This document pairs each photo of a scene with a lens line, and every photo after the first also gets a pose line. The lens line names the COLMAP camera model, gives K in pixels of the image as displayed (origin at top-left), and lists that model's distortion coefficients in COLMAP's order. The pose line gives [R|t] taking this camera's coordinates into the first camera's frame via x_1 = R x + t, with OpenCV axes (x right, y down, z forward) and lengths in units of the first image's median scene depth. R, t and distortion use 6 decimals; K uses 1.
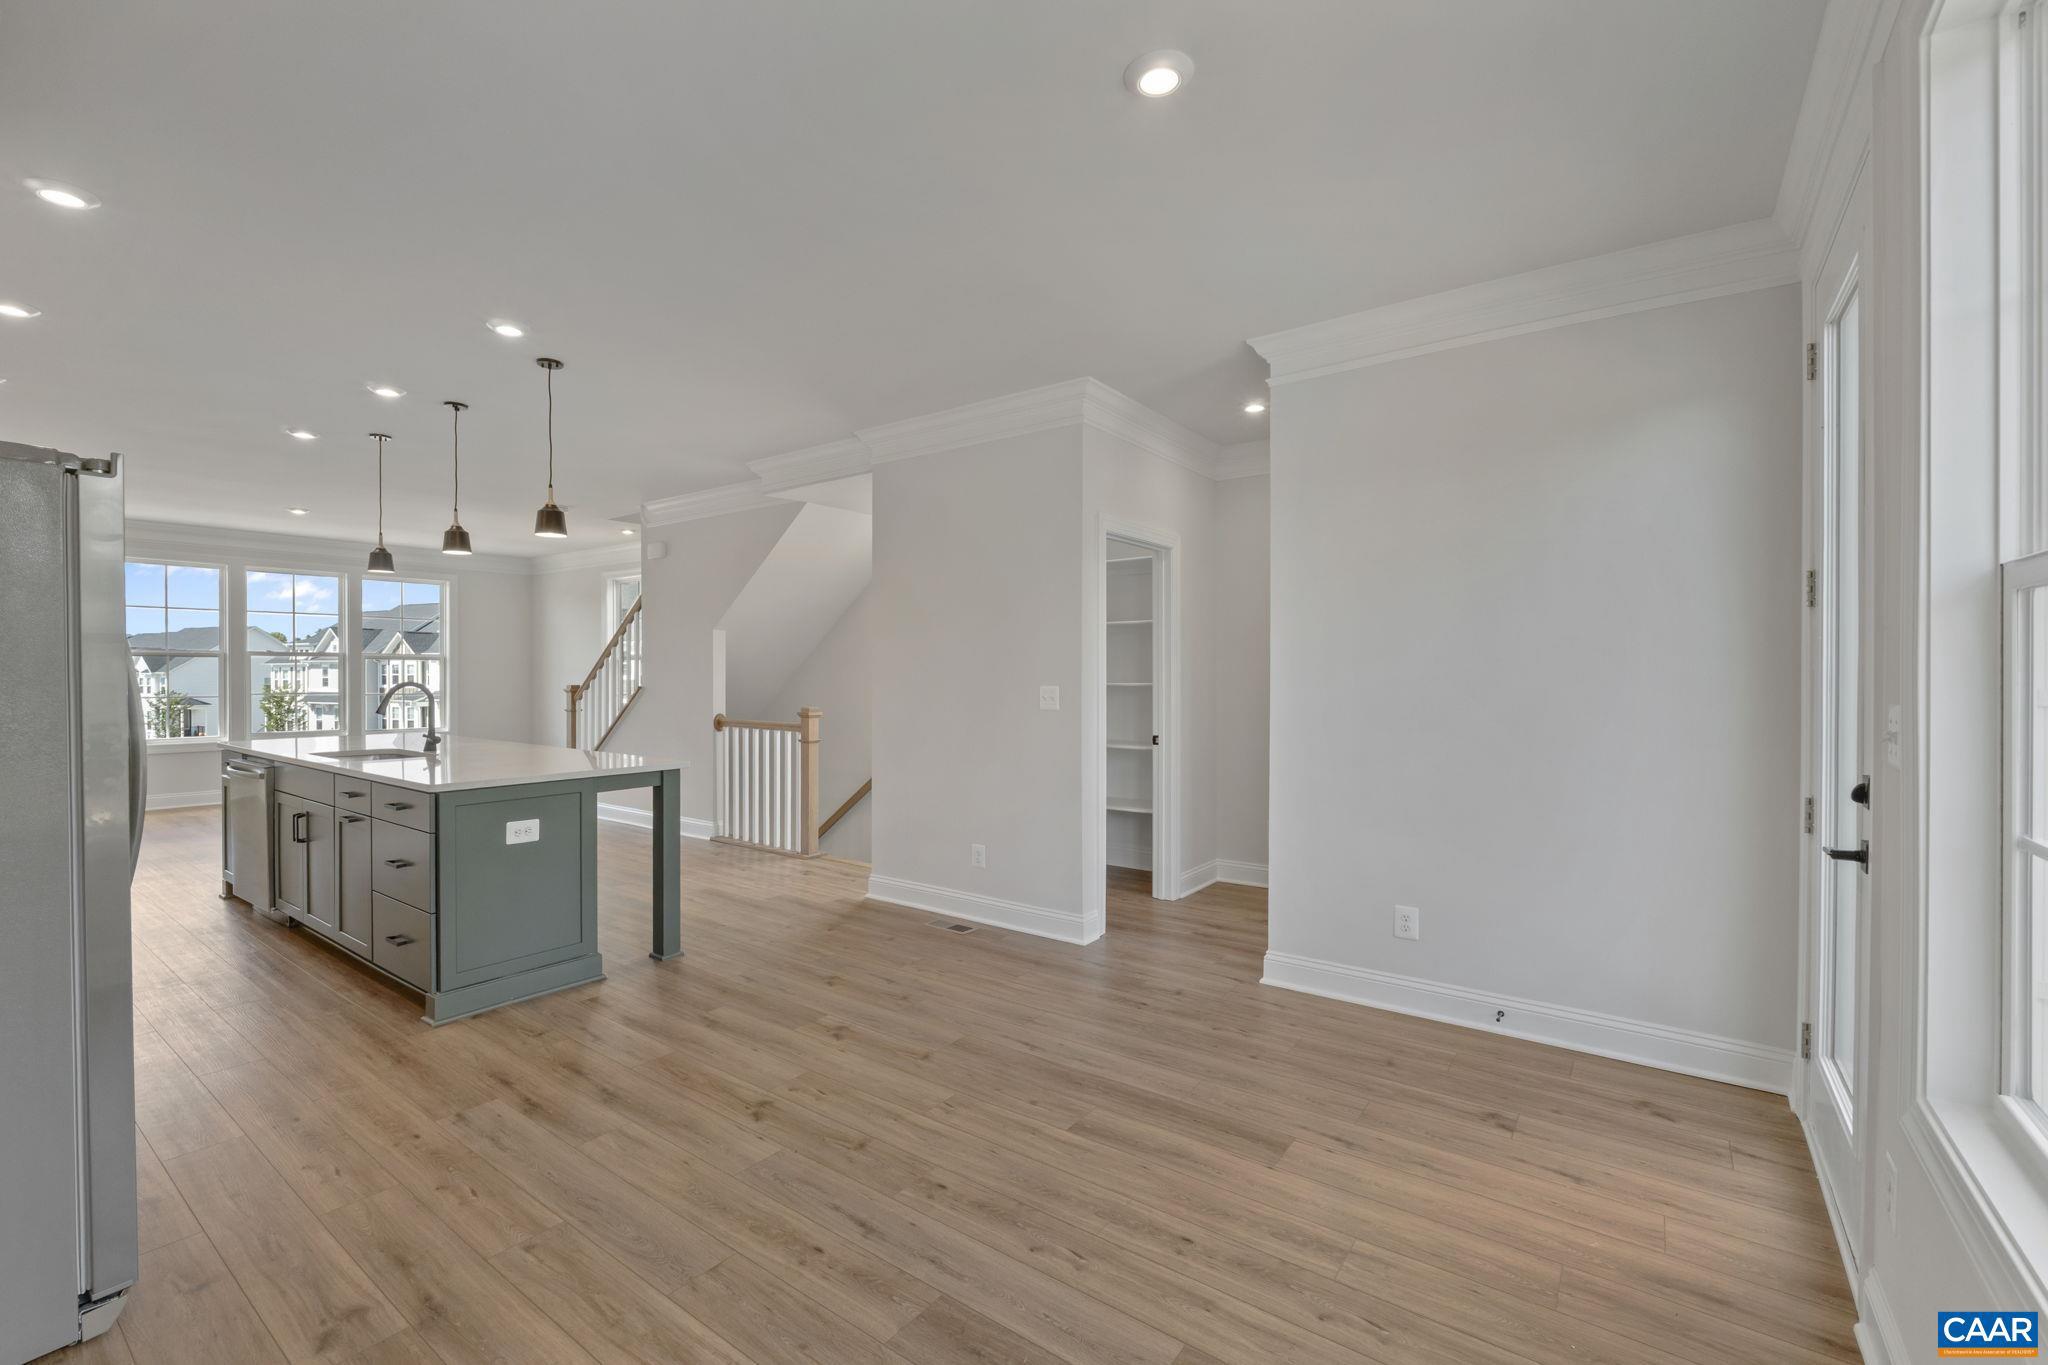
lens RADIAL K [[865.4, 0, 1011.1], [0, 865.4, 684.6], [0, 0, 1]] dist [-0.002990, -0.000418]
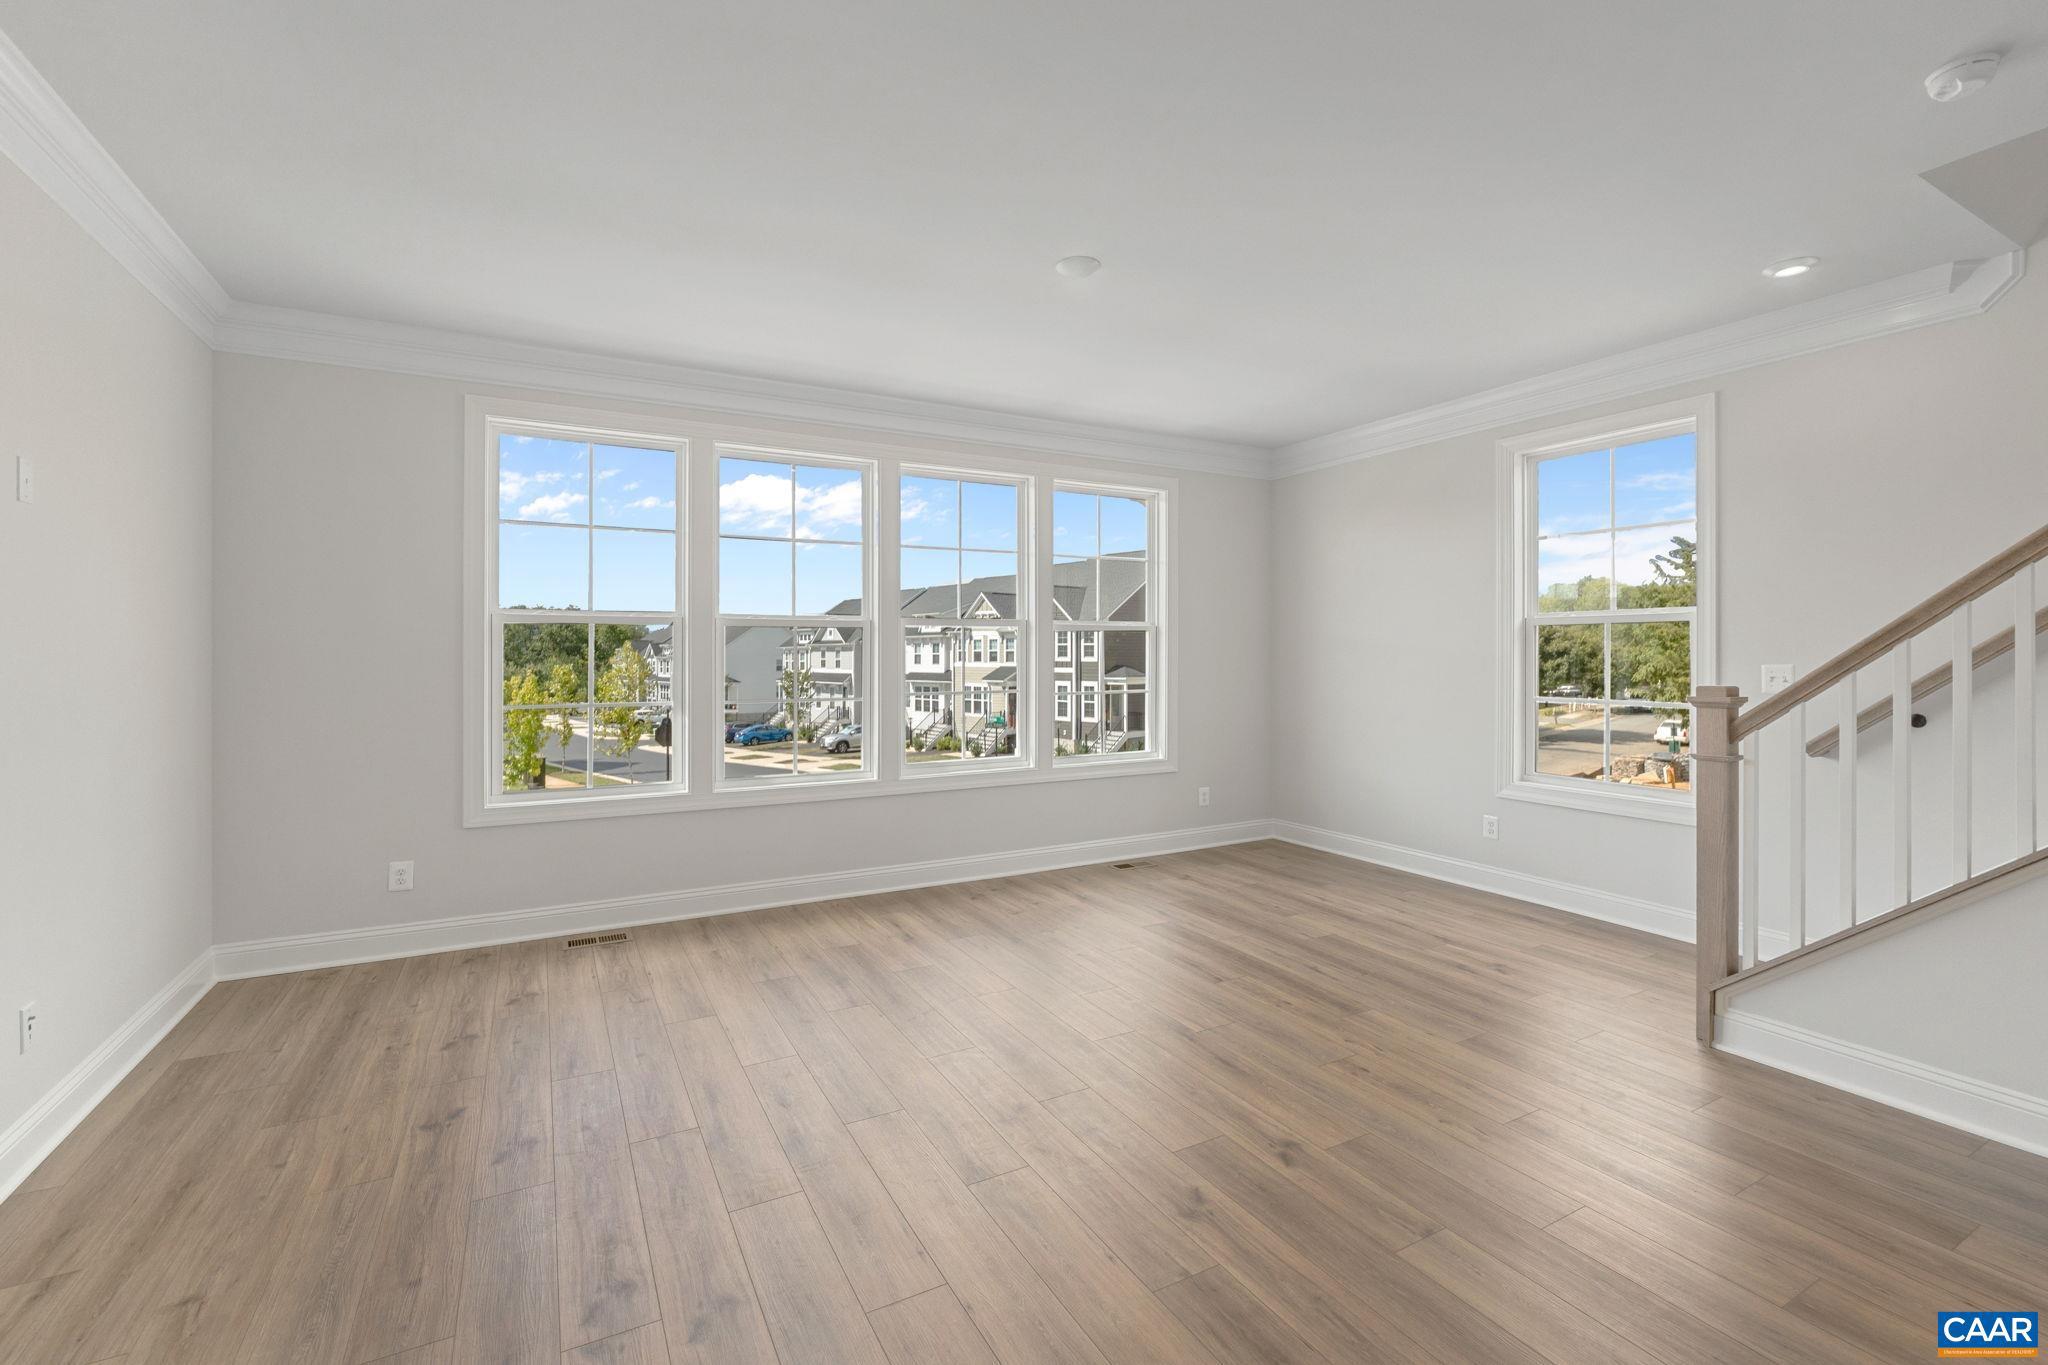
lens RADIAL K [[885.5, 0, 1018.6], [0, 885.5, 654.4], [0, 0, 1]] dist [-0.002781, -0.000575]
pose [[0.906285, -0.003729, -0.422650, -1.371435], [-0.001568, 0.999925, -0.012186, -0.016827], [0.422663, 0.011707, 0.906211, 1.228047]]
